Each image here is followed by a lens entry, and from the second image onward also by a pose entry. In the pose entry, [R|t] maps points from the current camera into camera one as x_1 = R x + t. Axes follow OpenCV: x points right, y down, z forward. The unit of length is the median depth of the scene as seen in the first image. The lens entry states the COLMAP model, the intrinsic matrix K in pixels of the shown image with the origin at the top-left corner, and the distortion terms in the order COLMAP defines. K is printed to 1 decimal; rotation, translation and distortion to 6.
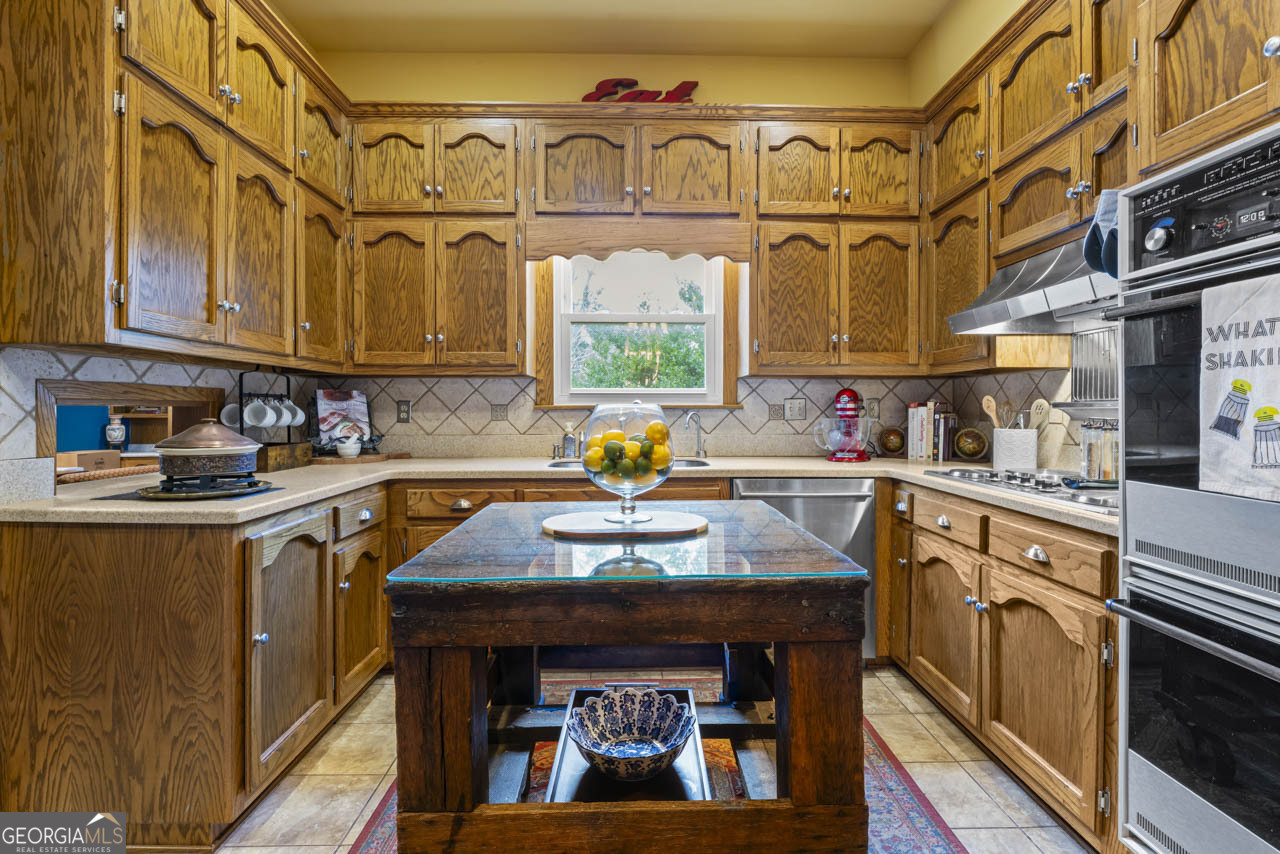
lens RADIAL K [[581.5, 0, 642.9], [0, 581.5, 417.5], [0, 0, 1]] dist [-0.002289, -0.000332]
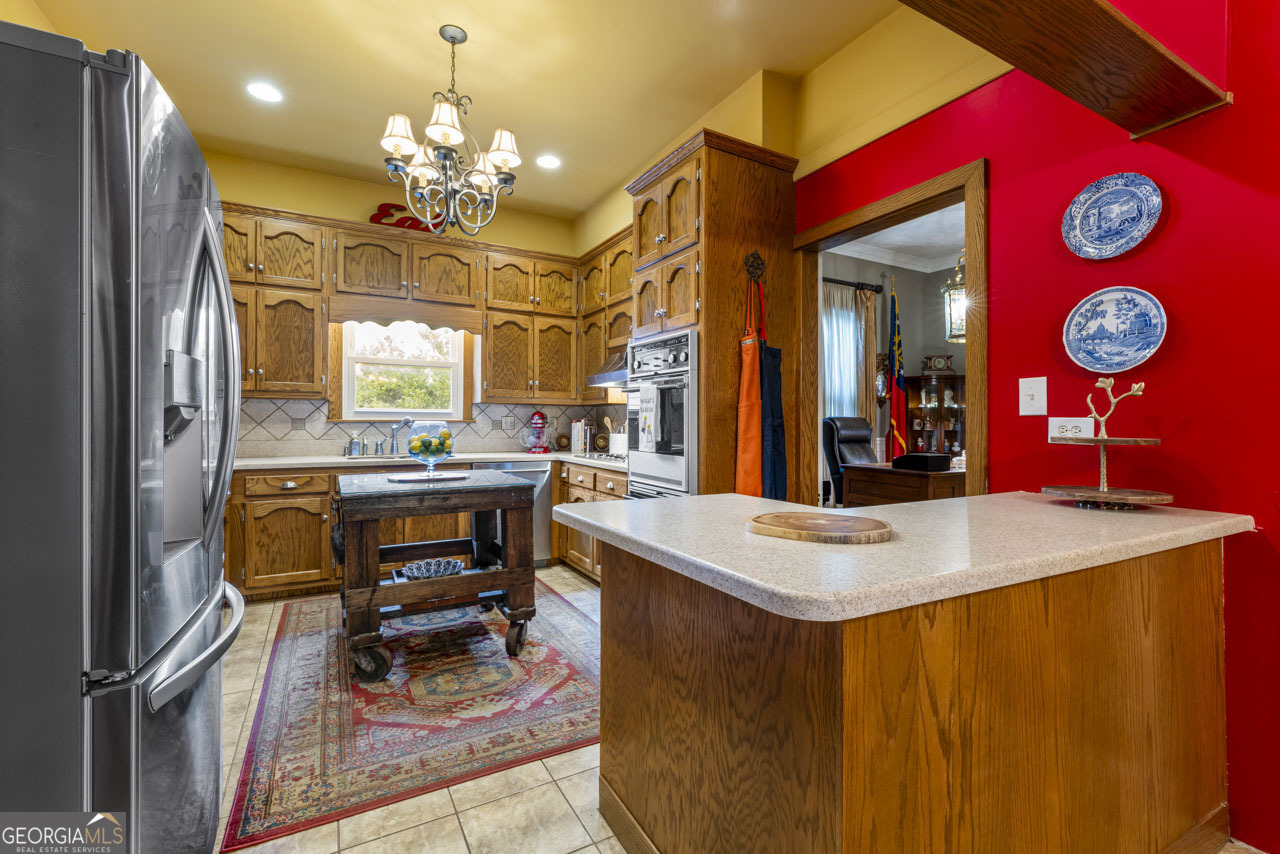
lens RADIAL K [[560.0, 0, 639.7], [0, 560.0, 423.8], [0, 0, 1]] dist [0.000001, -0.000107]
pose [[0.882238, 0.005283, 0.470774, -0.172525], [-0.000711, 0.999951, -0.009888, 0.003269], [-0.470803, 0.008389, 0.882199, -0.634334]]
